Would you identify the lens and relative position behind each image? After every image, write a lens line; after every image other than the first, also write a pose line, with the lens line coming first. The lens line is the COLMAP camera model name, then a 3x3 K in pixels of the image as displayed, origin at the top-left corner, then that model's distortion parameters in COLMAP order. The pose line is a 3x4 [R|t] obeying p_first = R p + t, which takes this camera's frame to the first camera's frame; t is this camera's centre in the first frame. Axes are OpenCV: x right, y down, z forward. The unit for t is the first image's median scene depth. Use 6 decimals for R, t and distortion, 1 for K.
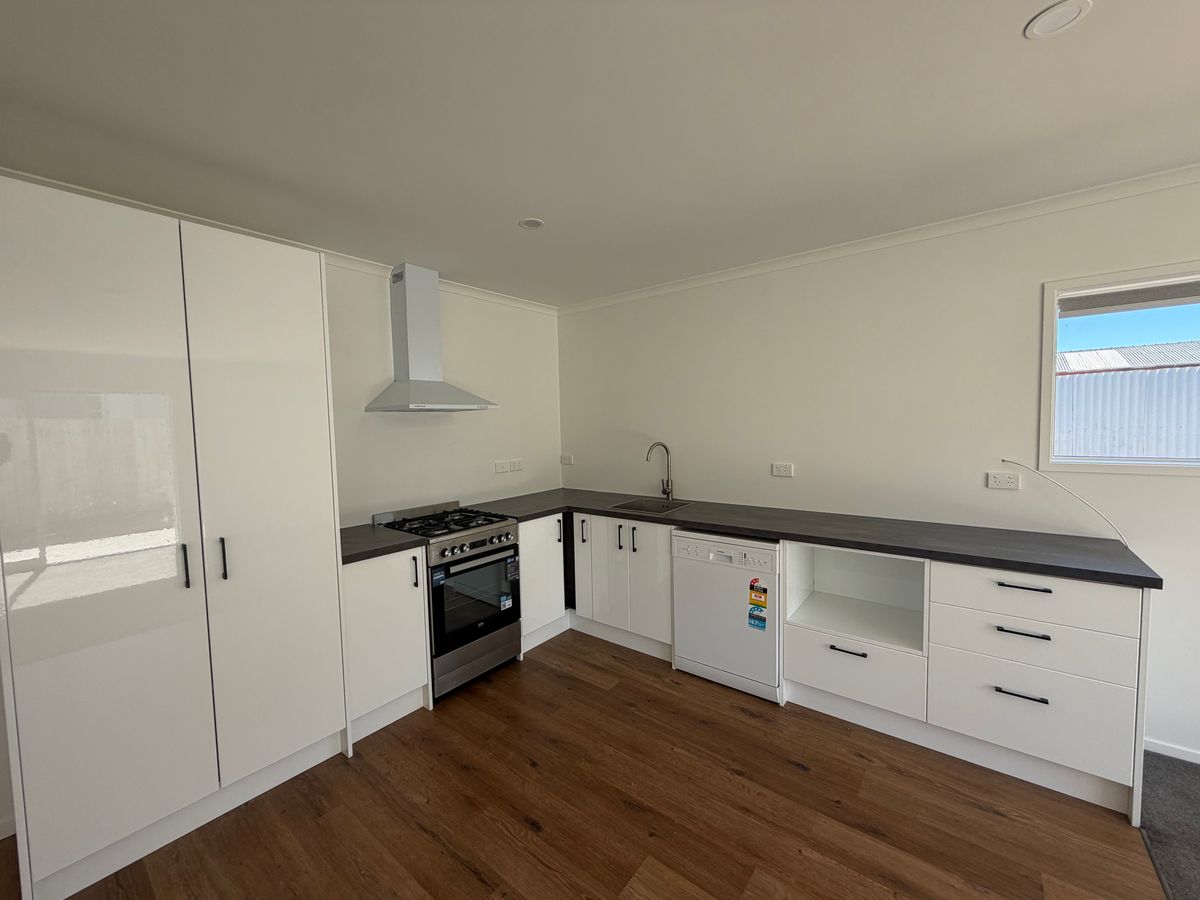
lens RADIAL K [[476.7, 0, 600.0], [0, 476.7, 450.0], [0, 0, 1]] dist [0.002117, 0.000425]
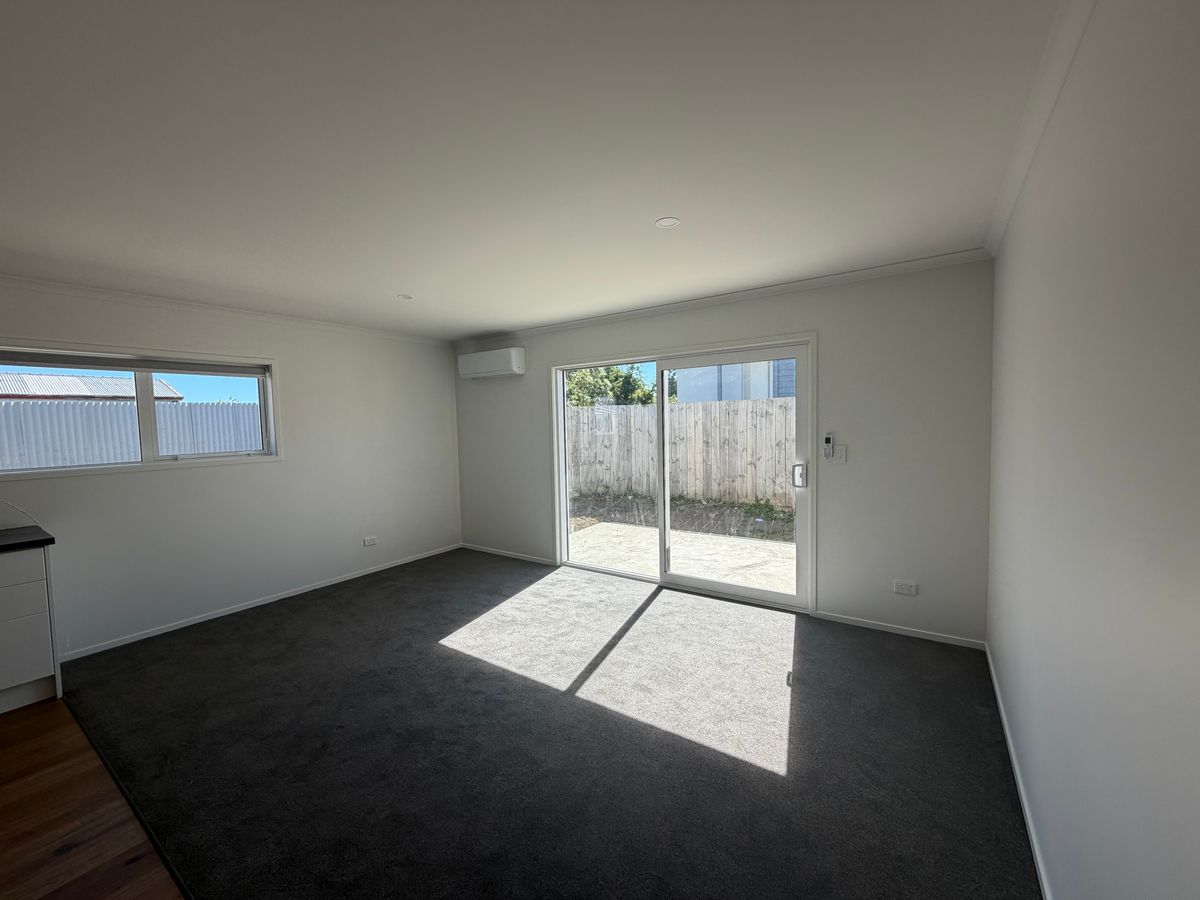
lens RADIAL K [[476.7, 0, 600.0], [0, 476.7, 450.0], [0, 0, 1]] dist [0.002117, 0.000425]
pose [[-0.058675, -0.028225, 0.997878, -0.187609], [0.077486, 0.996456, 0.032741, 0.018211], [-0.995265, 0.079243, -0.056280, -0.260556]]
